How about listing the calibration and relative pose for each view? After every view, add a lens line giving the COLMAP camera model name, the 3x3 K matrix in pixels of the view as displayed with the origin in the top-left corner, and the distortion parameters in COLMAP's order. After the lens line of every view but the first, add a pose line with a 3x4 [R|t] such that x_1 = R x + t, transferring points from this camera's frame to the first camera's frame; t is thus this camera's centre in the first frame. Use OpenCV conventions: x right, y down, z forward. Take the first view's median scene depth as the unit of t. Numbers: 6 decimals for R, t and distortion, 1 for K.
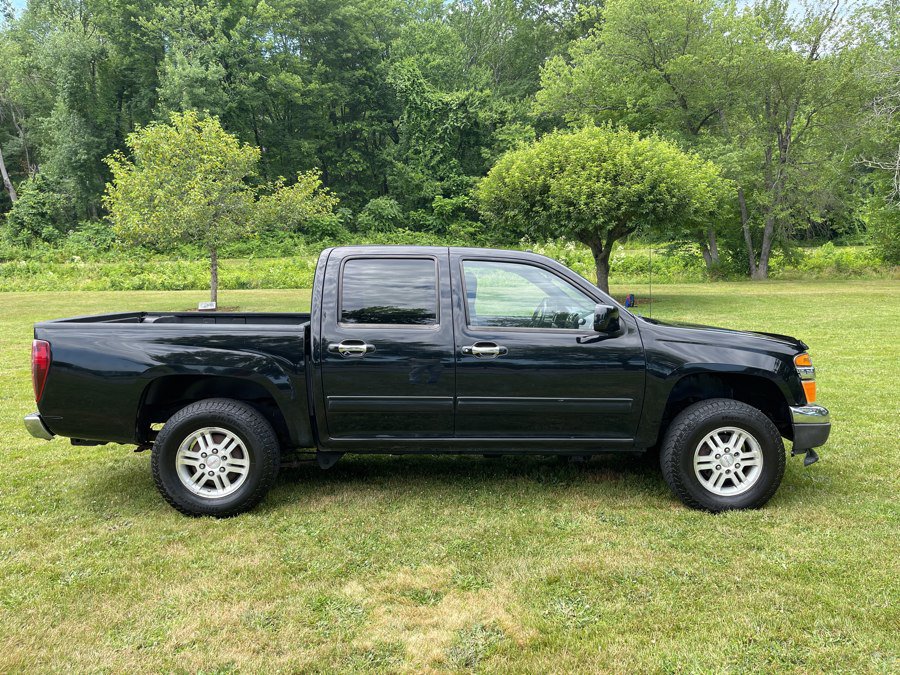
lens RADIAL K [[685.0, 0, 455.7], [0, 685.0, 336.9], [0, 0, 1]] dist [0.074650, -0.109590]
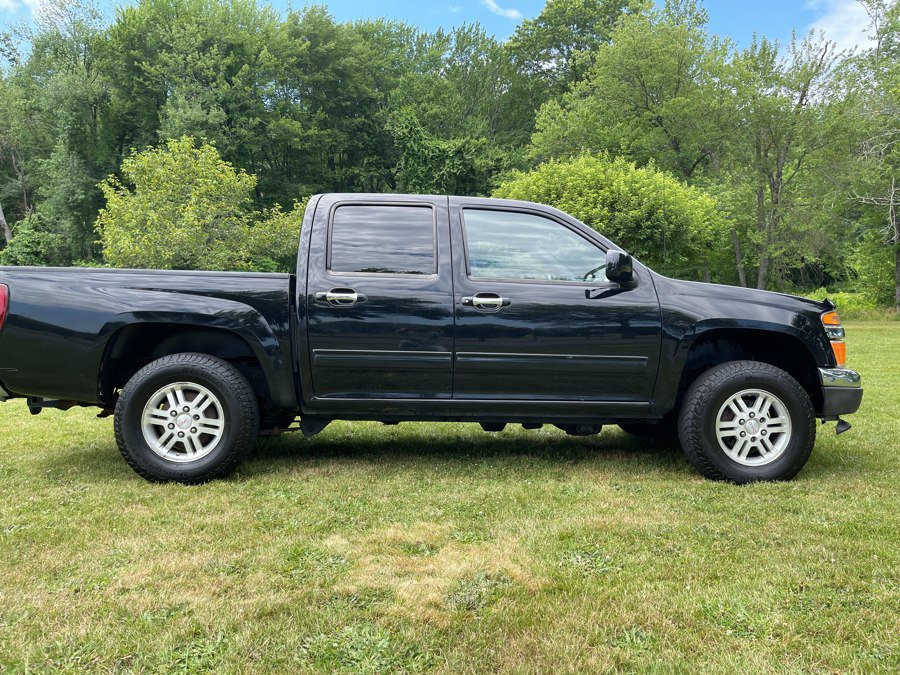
lens RADIAL K [[685.0, 0, 458.9], [0, 685.0, 331.1], [0, 0, 1]] dist [0.074650, -0.109590]
pose [[0.999889, 0.008288, 0.012418, -0.005495], [-0.007229, 0.996520, -0.083039, 0.131914], [-0.013063, 0.082940, 0.996469, 0.088054]]
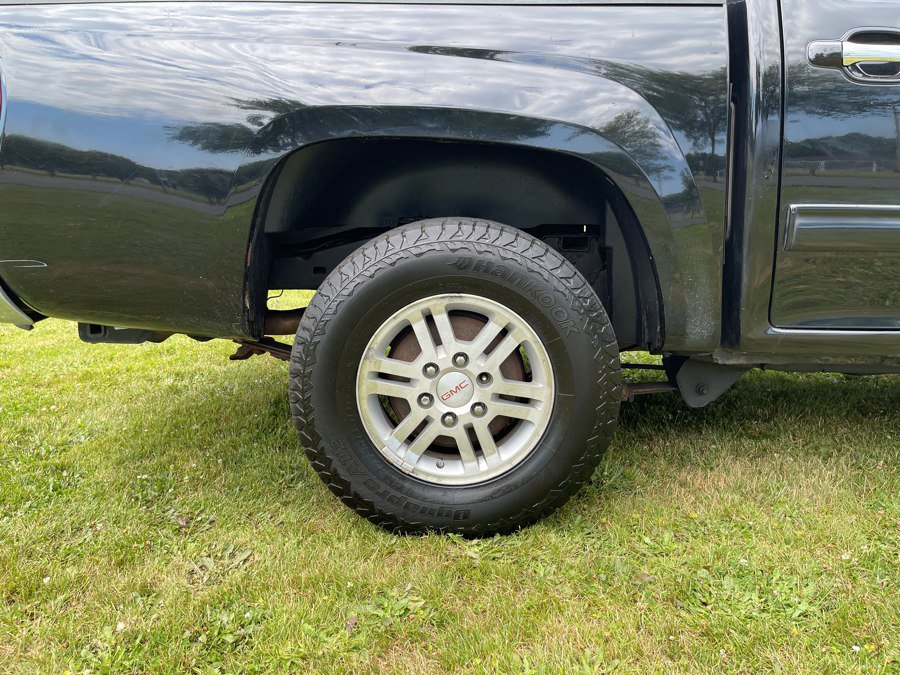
lens RADIAL K [[685.0, 0, 445.2], [0, 685.0, 326.5], [0, 0, 1]] dist [0.074650, -0.109590]
pose [[0.998343, 0.004939, -0.057329, -0.325292], [0.001691, 0.993360, 0.115033, 0.103310], [0.057516, -0.114939, 0.991706, 0.624735]]
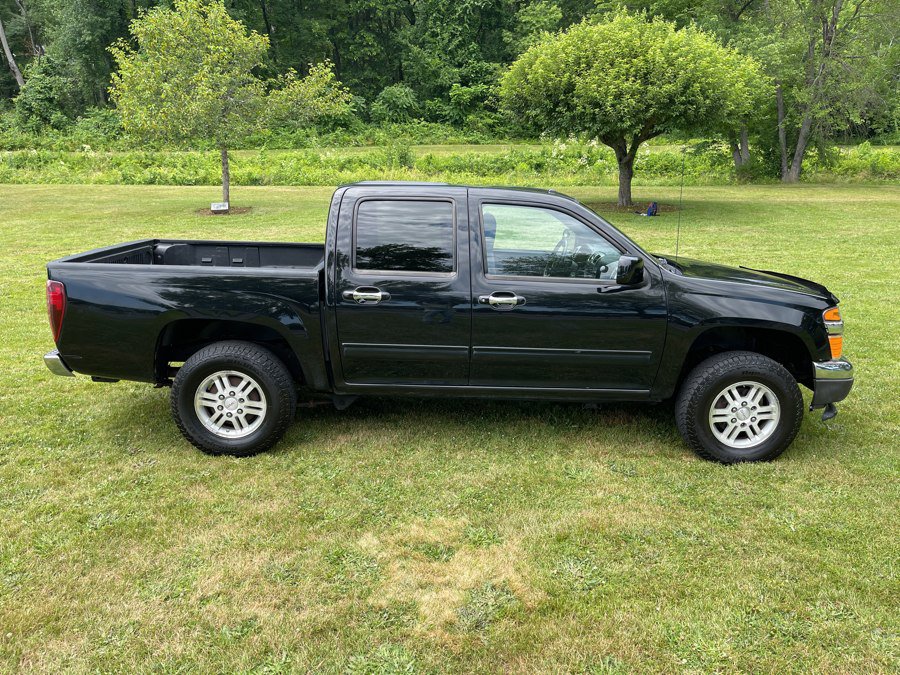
lens RADIAL K [[685.0, 0, 448.2], [0, 685.0, 342.9], [0, 0, 1]] dist [0.074650, -0.109590]
pose [[0.999326, 0.022969, -0.028650, -0.004589], [-0.018032, 0.986626, 0.161999, -0.075237], [0.031987, -0.161373, 0.986375, 0.023850]]
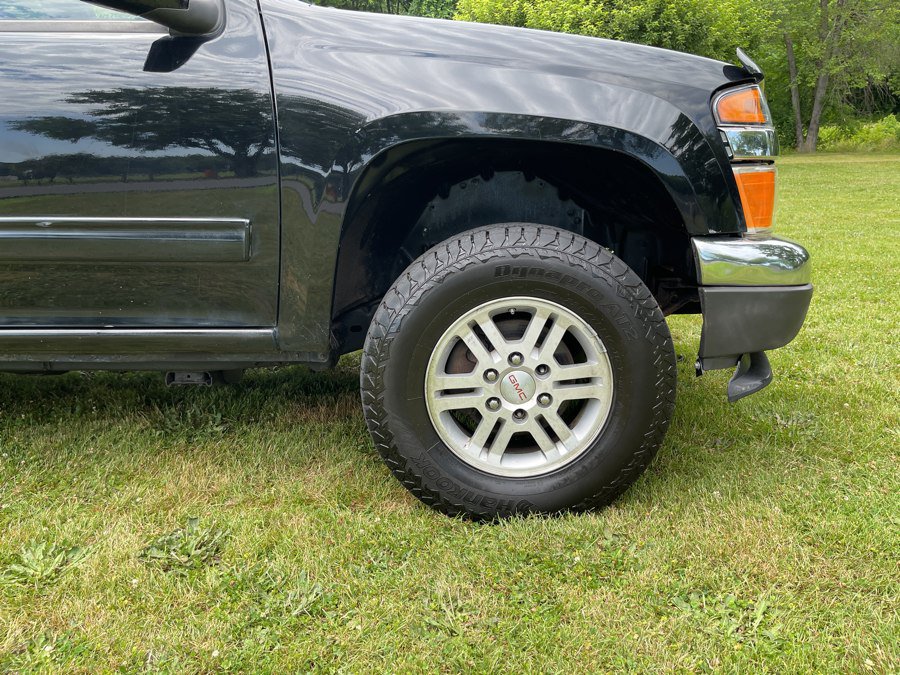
lens RADIAL K [[685.0, 0, 459.3], [0, 685.0, 333.4], [0, 0, 1]] dist [0.074650, -0.109590]
pose [[0.998496, 0.000189, -0.054827, 0.381722], [0.007559, 0.989969, 0.141082, 0.097747], [0.054304, -0.141285, 0.988479, 0.635422]]
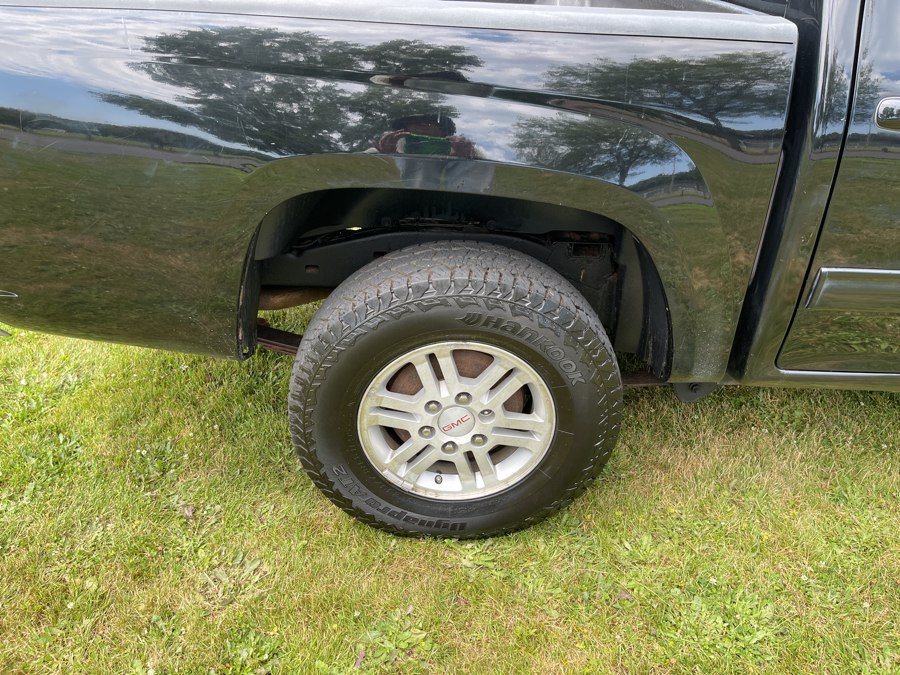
lens RADIAL K [[685.0, 0, 446.5], [0, 685.0, 333.2], [0, 0, 1]] dist [0.074650, -0.109590]
pose [[0.999085, 0.042275, -0.006432, -0.345094], [-0.035402, 0.902078, 0.430119, -0.017009], [0.023985, -0.429497, 0.902749, 0.671434]]
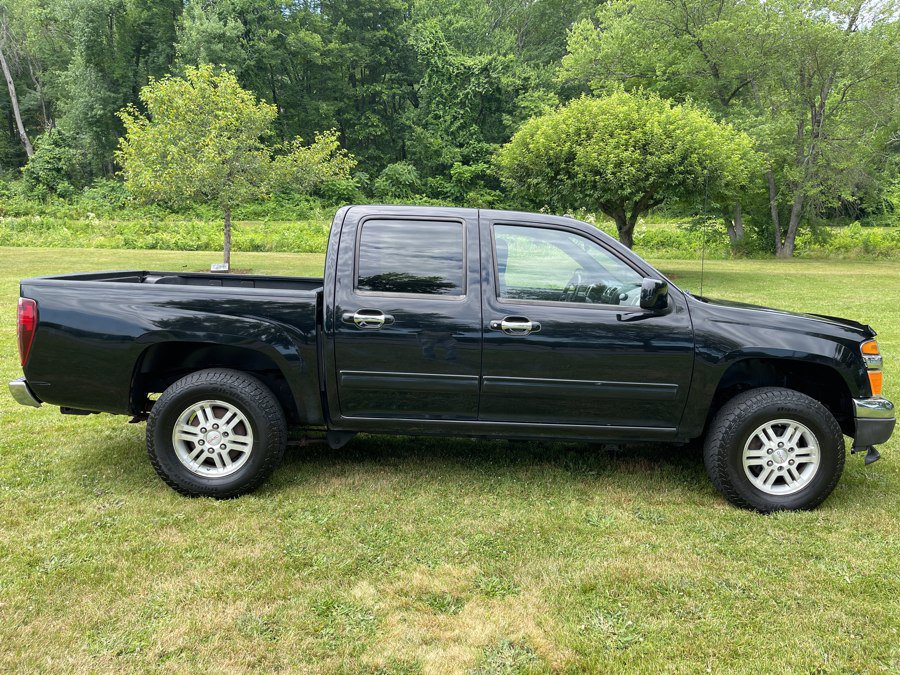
lens RADIAL K [[685.0, 0, 457.8], [0, 685.0, 332.7], [0, 0, 1]] dist [0.074650, -0.109590]
pose [[0.999351, 0.032733, -0.015070, -0.019027], [-0.032137, 0.998754, 0.038179, -0.002952], [0.016301, -0.037670, 0.999157, 0.096977]]
